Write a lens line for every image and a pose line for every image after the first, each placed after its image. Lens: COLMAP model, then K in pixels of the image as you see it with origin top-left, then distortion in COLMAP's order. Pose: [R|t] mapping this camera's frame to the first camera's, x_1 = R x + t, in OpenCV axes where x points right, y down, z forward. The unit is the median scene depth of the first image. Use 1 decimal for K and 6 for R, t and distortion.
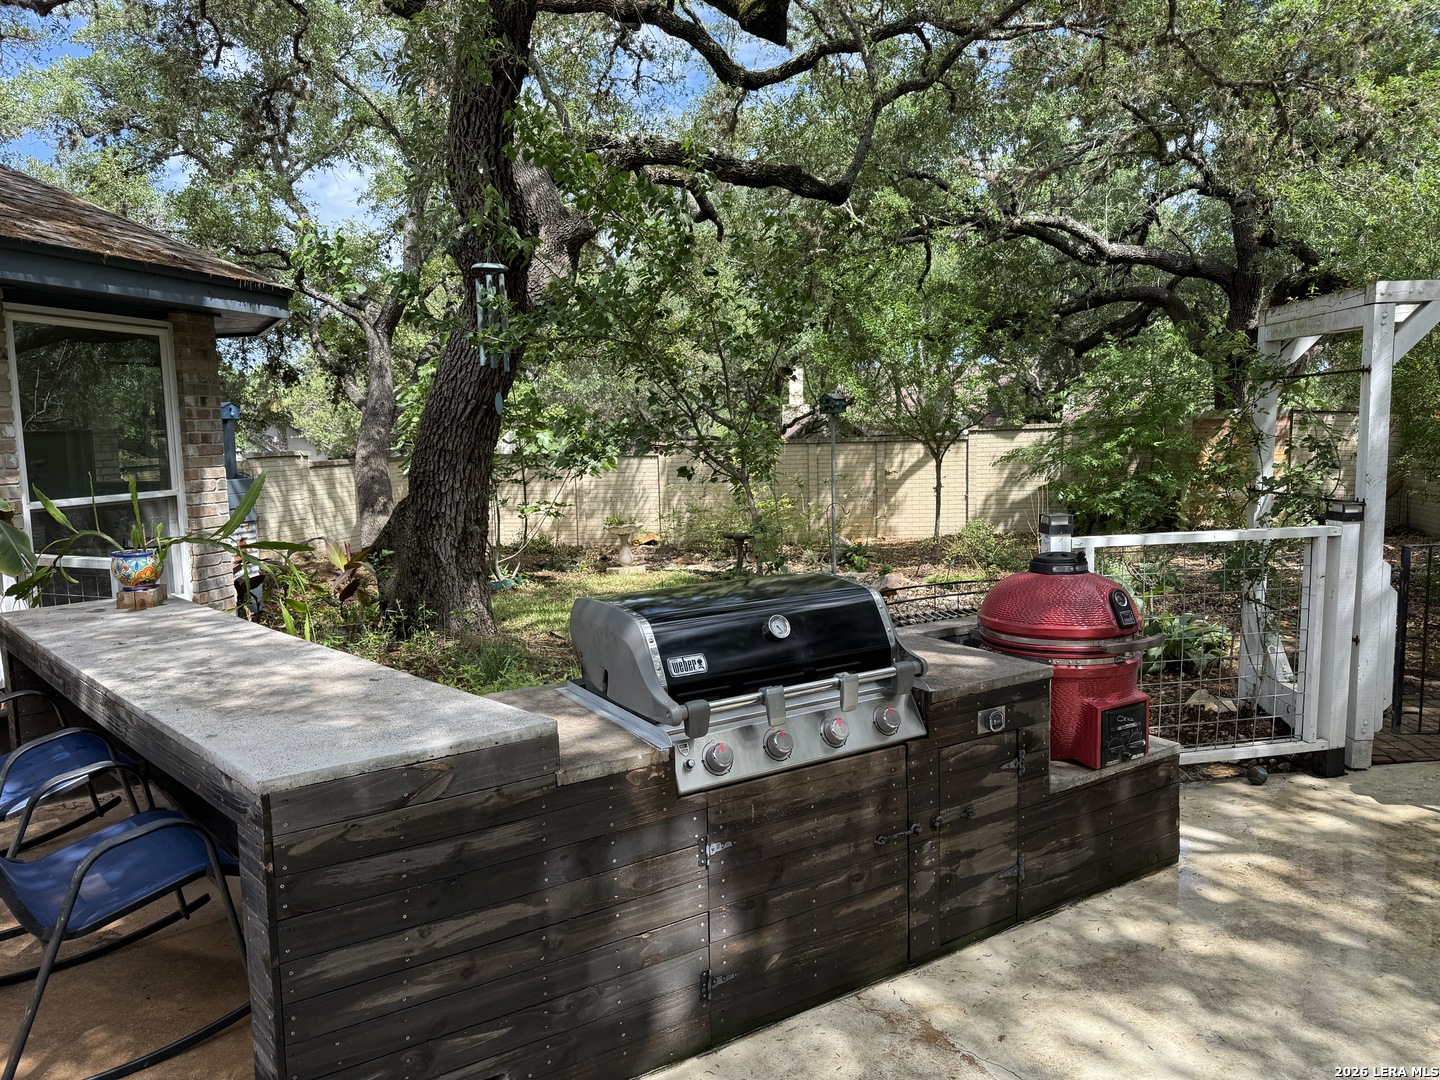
lens RADIAL K [[1025.4, 0, 715.1], [0, 1025.4, 527.8], [0, 0, 1]] dist [0.051503, -0.070600]
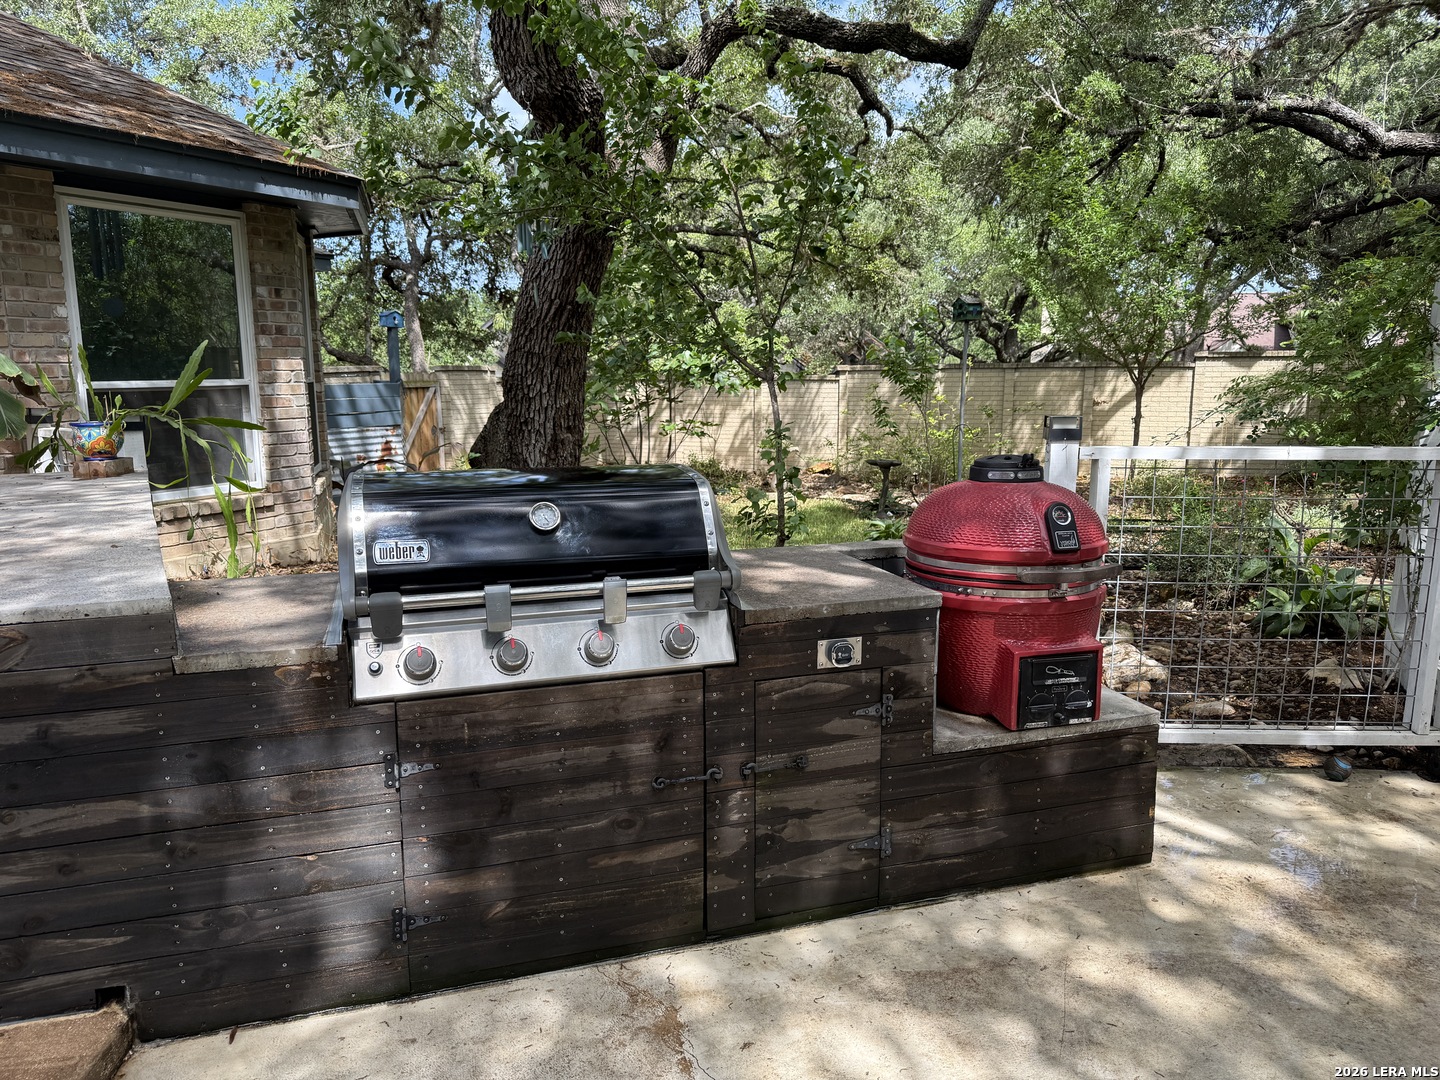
lens RADIAL K [[1025.4, 0, 713.5], [0, 1025.4, 535.3], [0, 0, 1]] dist [0.051503, -0.070600]
pose [[0.968775, 0.059692, -0.240651, 0.323777], [-0.042957, 0.996318, 0.074203, 0.037981], [0.244194, -0.061548, 0.967771, 0.198036]]
